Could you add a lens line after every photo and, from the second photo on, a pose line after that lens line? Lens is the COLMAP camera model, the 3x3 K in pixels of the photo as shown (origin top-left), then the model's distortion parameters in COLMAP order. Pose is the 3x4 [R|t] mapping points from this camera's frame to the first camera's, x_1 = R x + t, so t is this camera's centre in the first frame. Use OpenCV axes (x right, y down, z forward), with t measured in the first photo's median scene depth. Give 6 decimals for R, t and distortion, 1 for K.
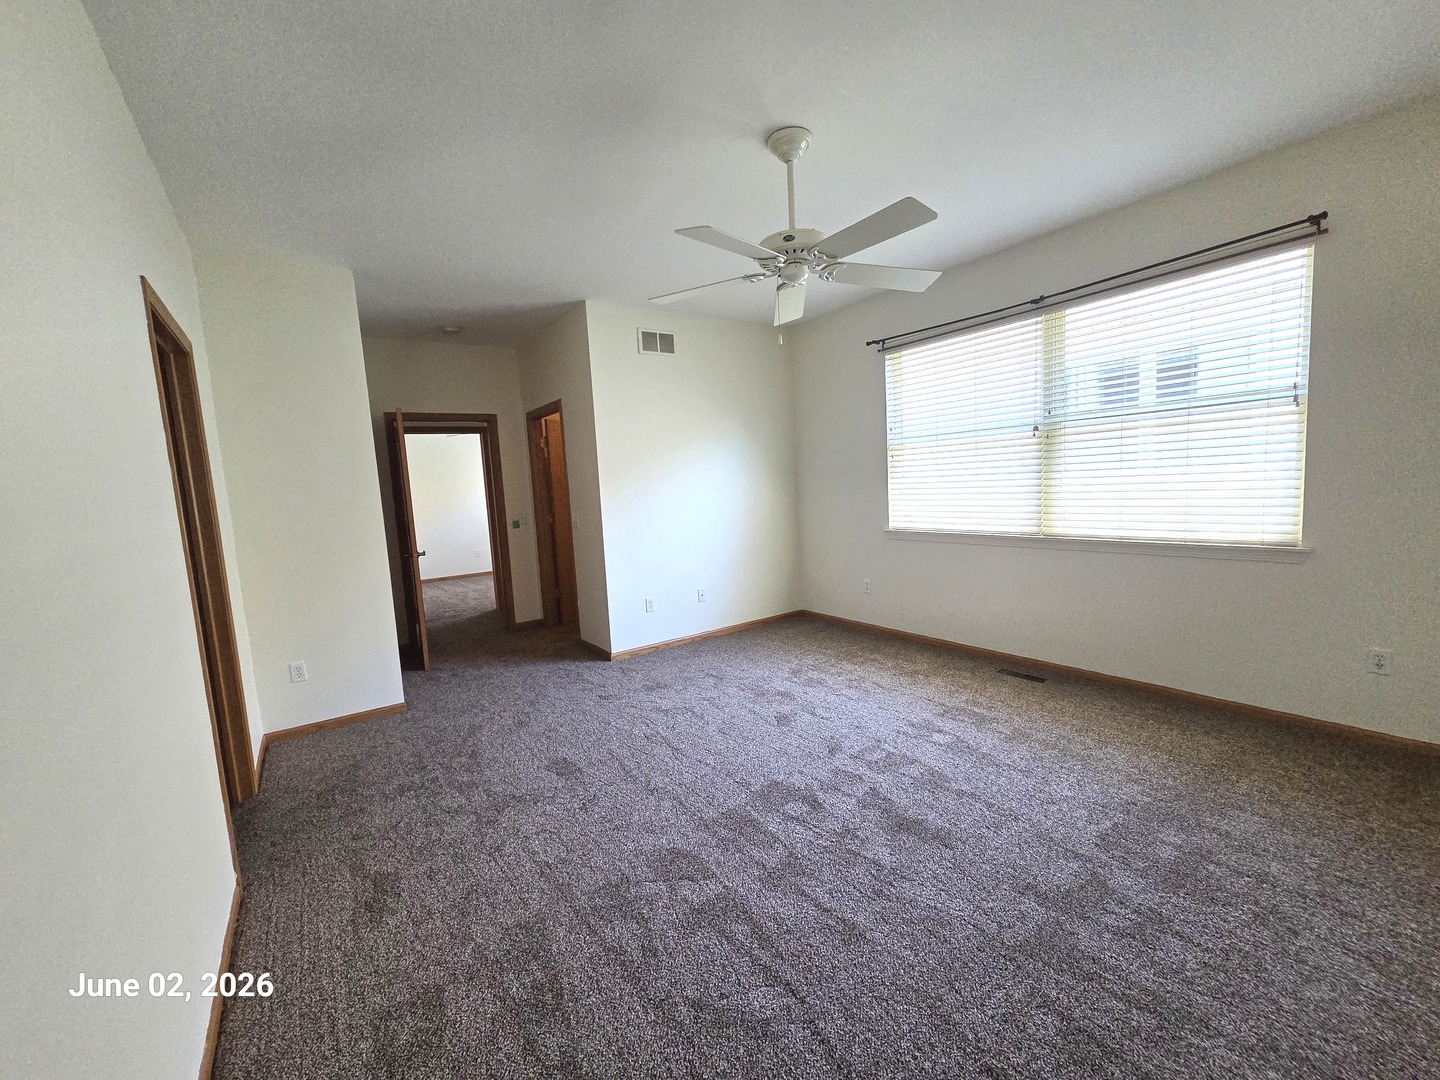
lens RADIAL K [[582.0, 0, 720.0], [0, 582.0, 540.0], [0, 0, 1]] dist [-0.000077, -0.000073]
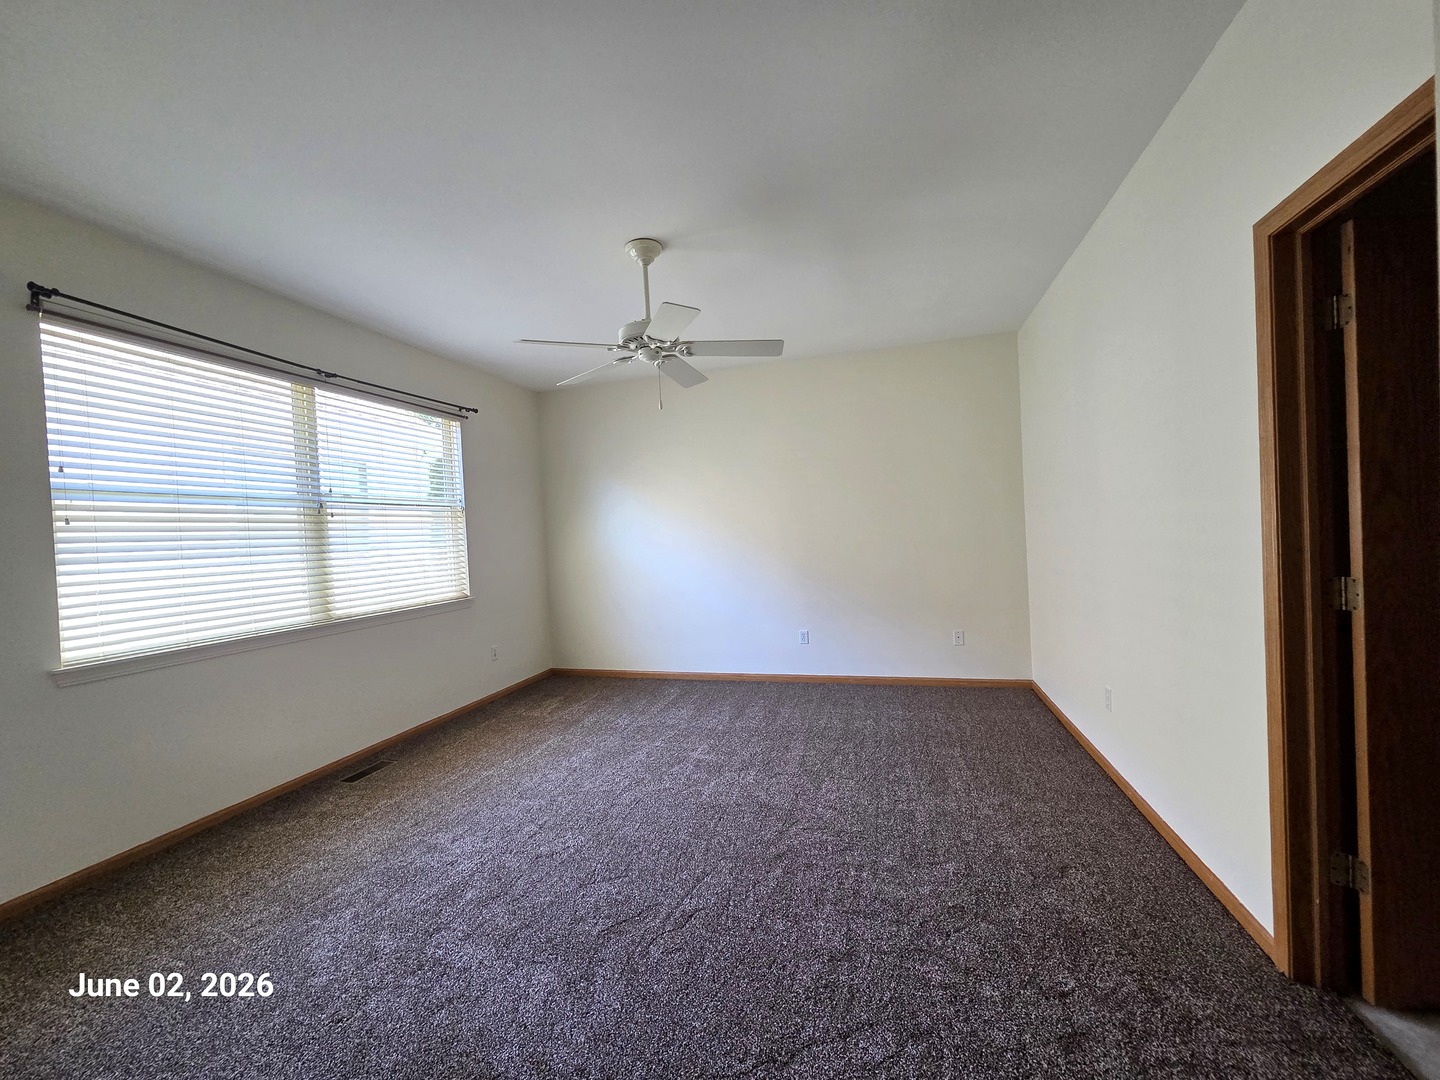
lens RADIAL K [[582.0, 0, 720.0], [0, 582.0, 540.0], [0, 0, 1]] dist [-0.000077, -0.000073]
pose [[-0.613946, 0.062242, 0.786890, -0.590546], [0.144497, 0.988903, 0.034519, -0.082836], [-0.776009, 0.134896, -0.616127, 1.136199]]
